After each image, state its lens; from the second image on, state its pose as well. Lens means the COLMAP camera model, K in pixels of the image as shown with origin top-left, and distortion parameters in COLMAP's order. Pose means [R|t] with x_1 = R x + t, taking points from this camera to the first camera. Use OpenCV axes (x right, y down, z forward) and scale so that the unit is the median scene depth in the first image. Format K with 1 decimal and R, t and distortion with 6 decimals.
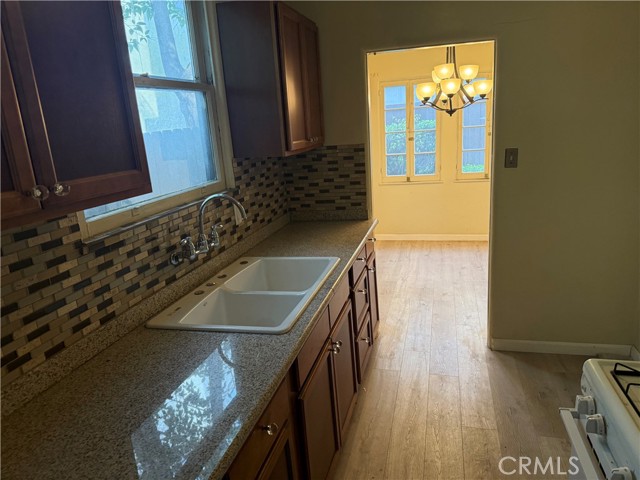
lens RADIAL K [[450.6, 0, 320.0], [0, 450.6, 240.0], [0, 0, 1]] dist [-0.000238, -0.000728]
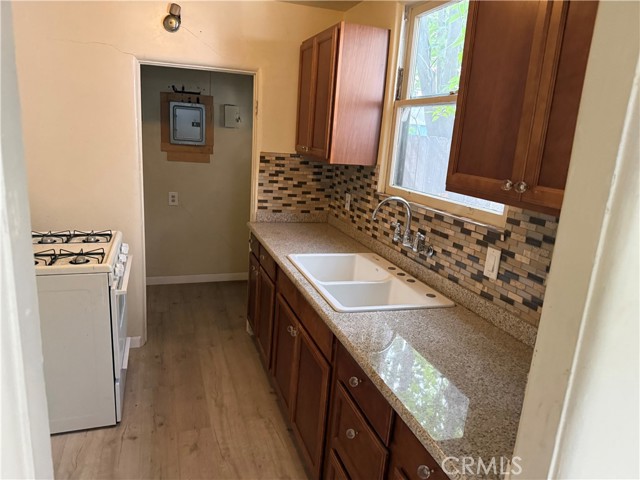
lens RADIAL K [[450.6, 0, 320.0], [0, 450.6, 240.0], [0, 0, 1]] dist [-0.000238, -0.000728]
pose [[-0.831350, 0.148831, -0.535449, 0.583640], [-0.139621, 0.876639, 0.460446, -0.525599], [0.537924, 0.457552, -0.708014, 1.830366]]
